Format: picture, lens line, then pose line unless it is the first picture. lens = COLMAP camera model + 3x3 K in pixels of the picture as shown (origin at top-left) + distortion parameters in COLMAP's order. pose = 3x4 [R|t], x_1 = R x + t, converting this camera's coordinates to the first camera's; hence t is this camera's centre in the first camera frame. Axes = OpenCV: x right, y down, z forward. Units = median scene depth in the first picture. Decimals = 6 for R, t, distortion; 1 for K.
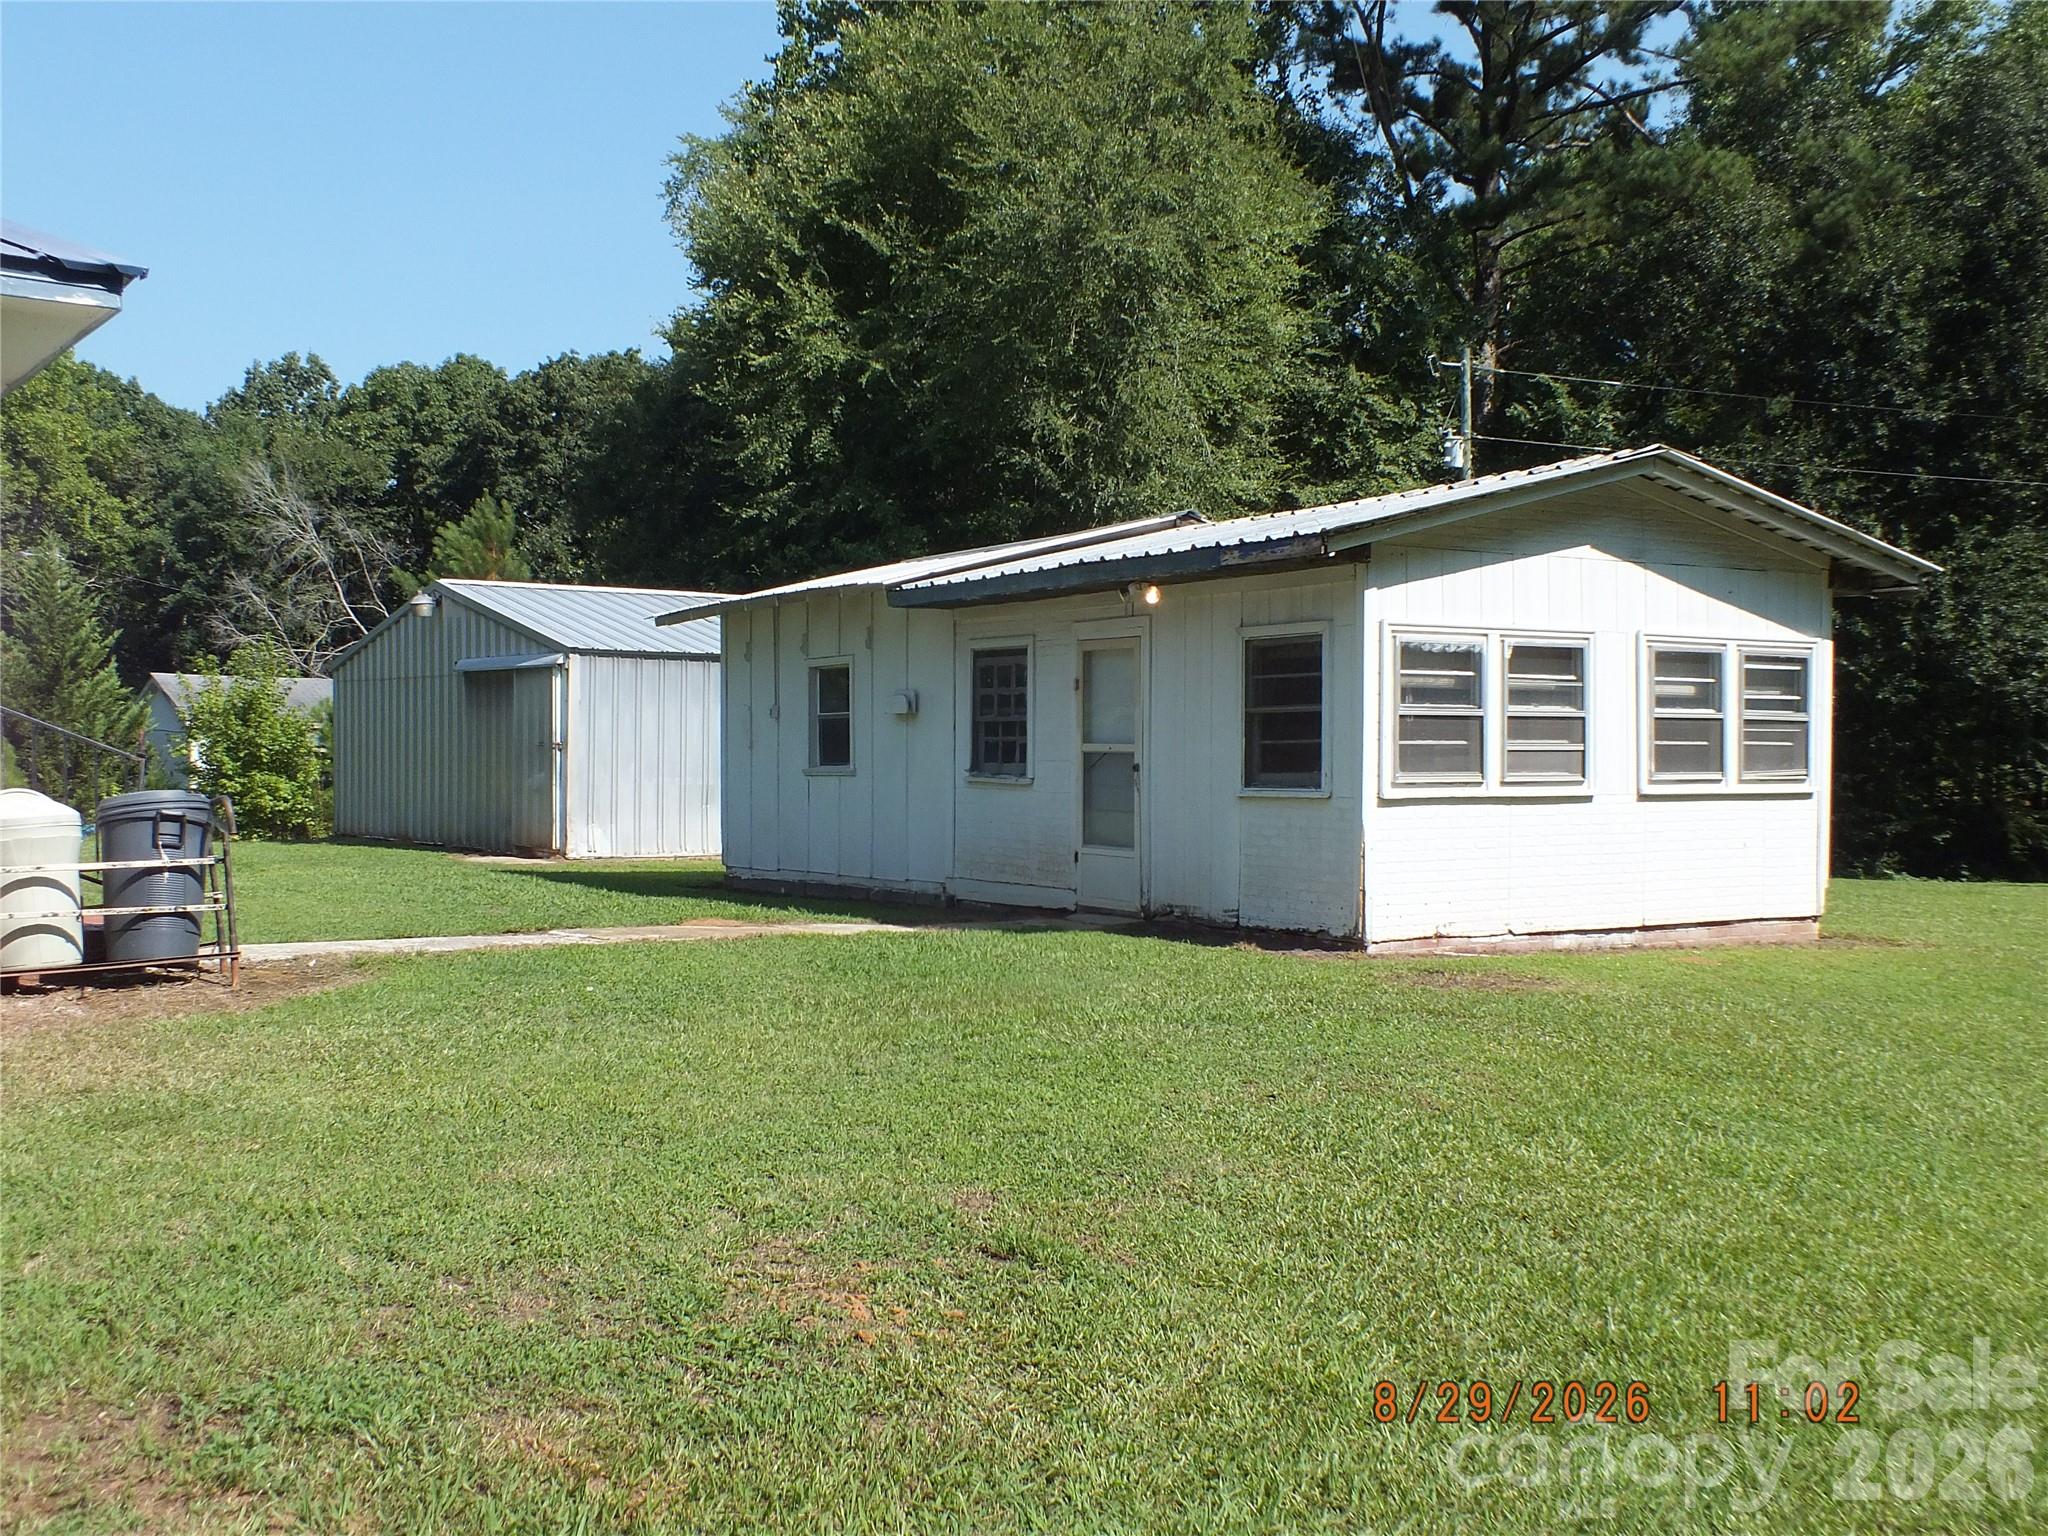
lens RADIAL K [[2114.0, 0, 1023.4], [0, 2114.0, 768.2], [0, 0, 1]] dist [-0.010292, 0.000000]
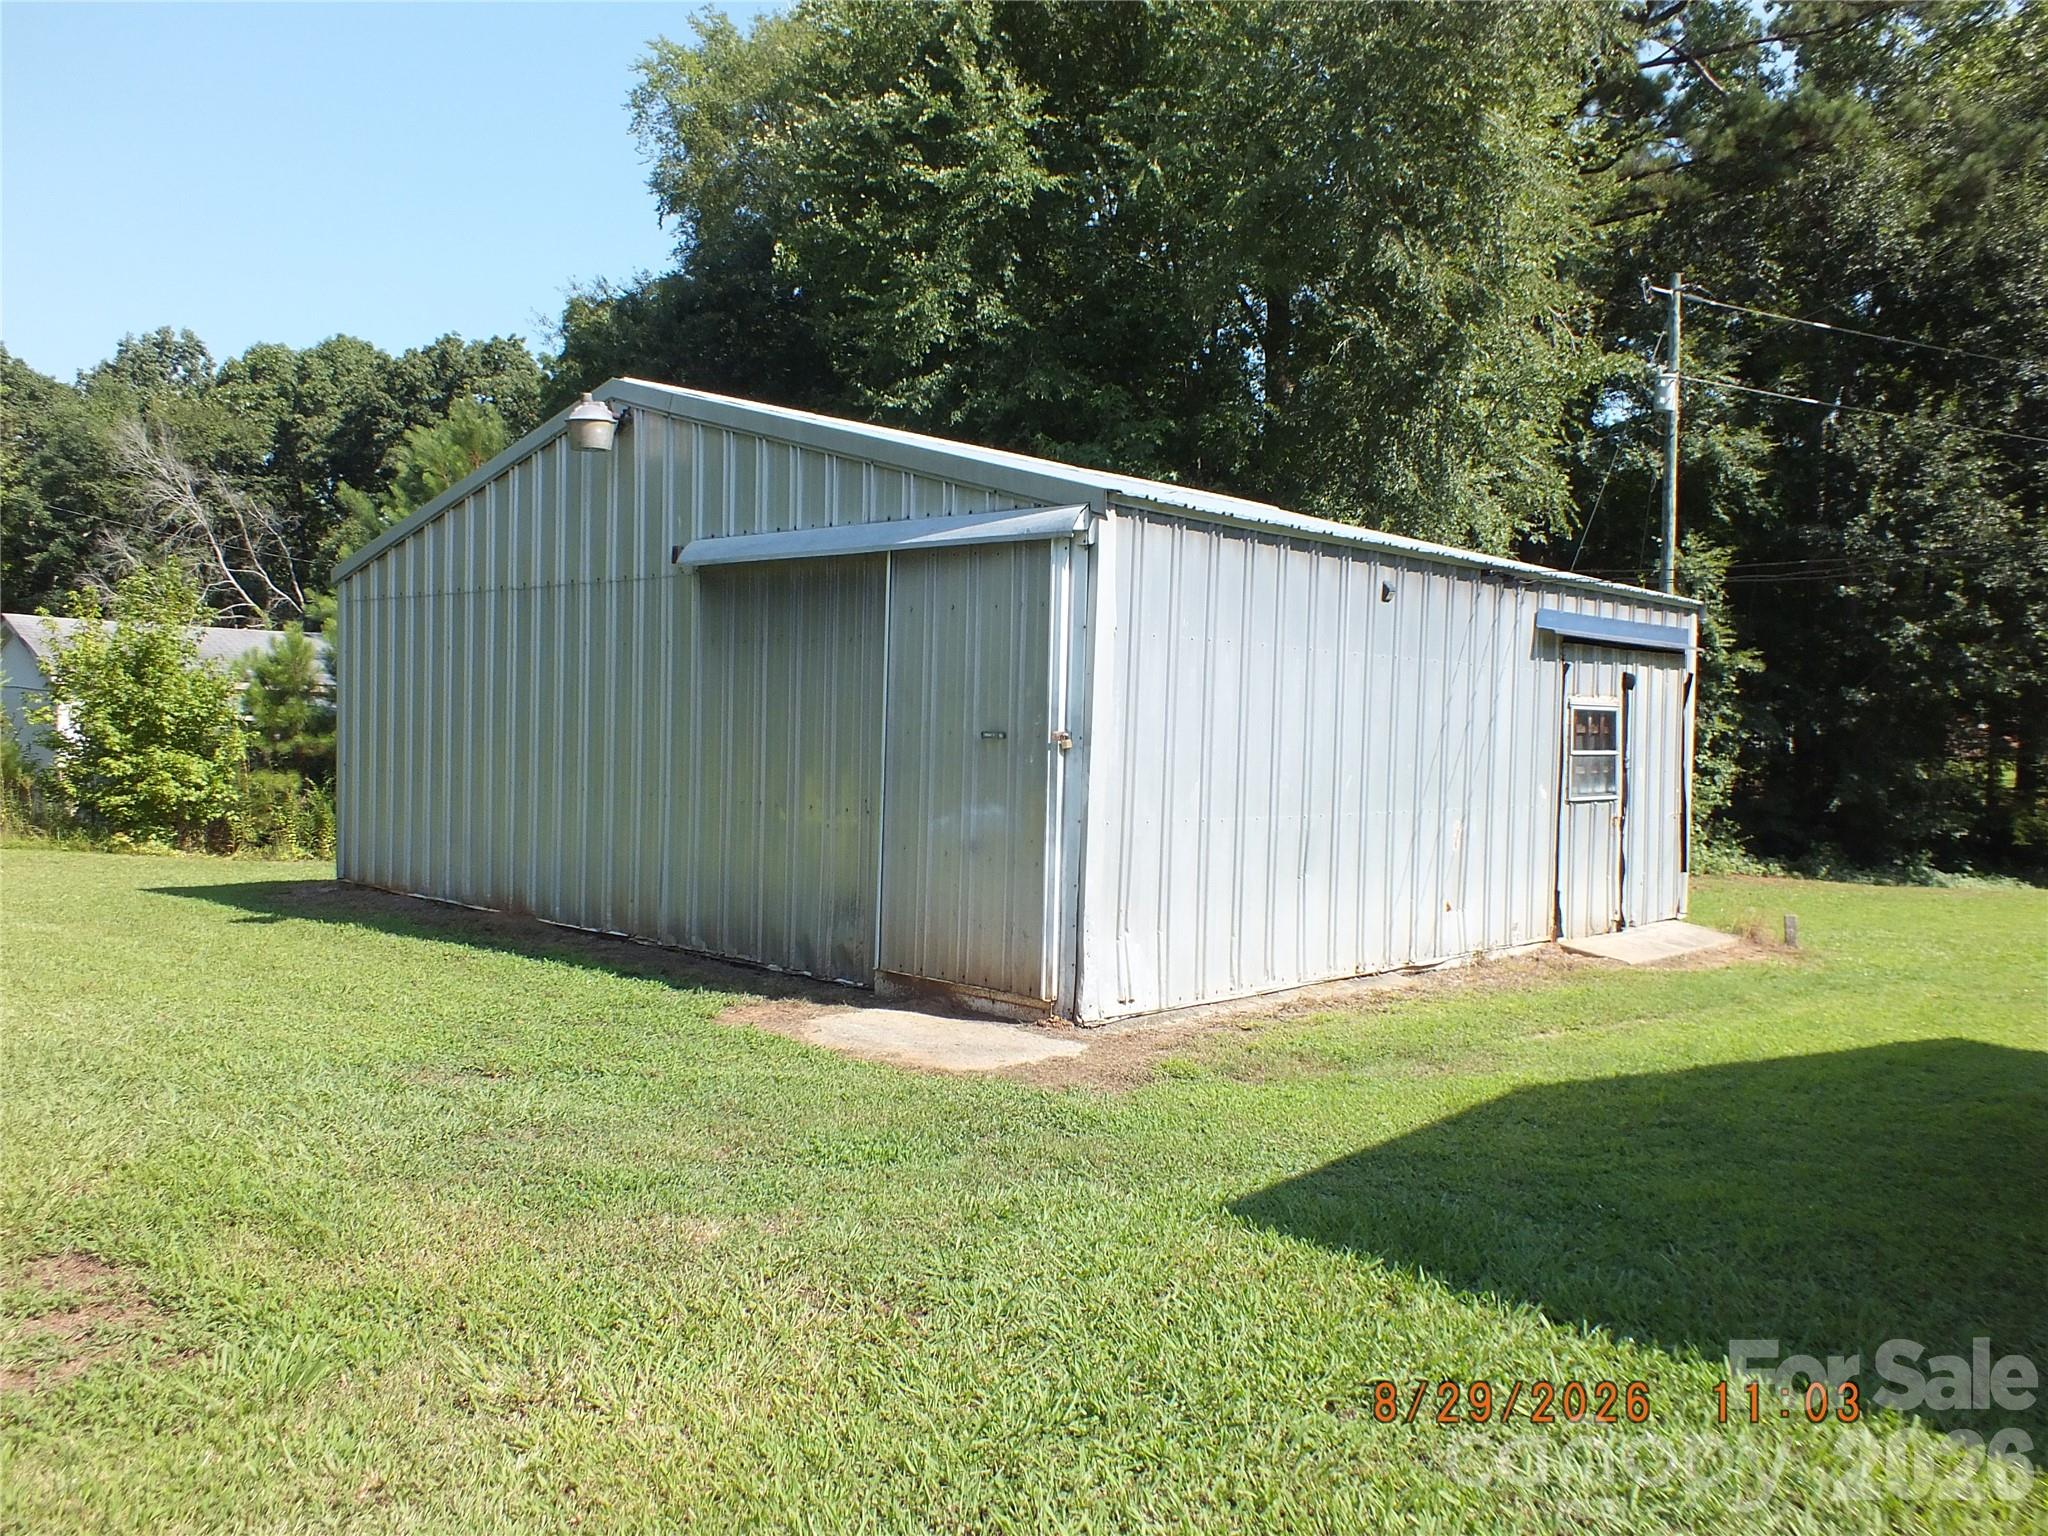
lens RADIAL K [[1659.8, 0, 1024.5], [0, 1659.8, 769.6], [0, 0, 1]] dist [-0.008008, -0.000889]
pose [[0.988174, 0.015012, 0.152597, -0.064604], [-0.017734, 0.999707, 0.016495, -0.002161], [-0.152305, -0.019006, 0.988151, 0.163768]]
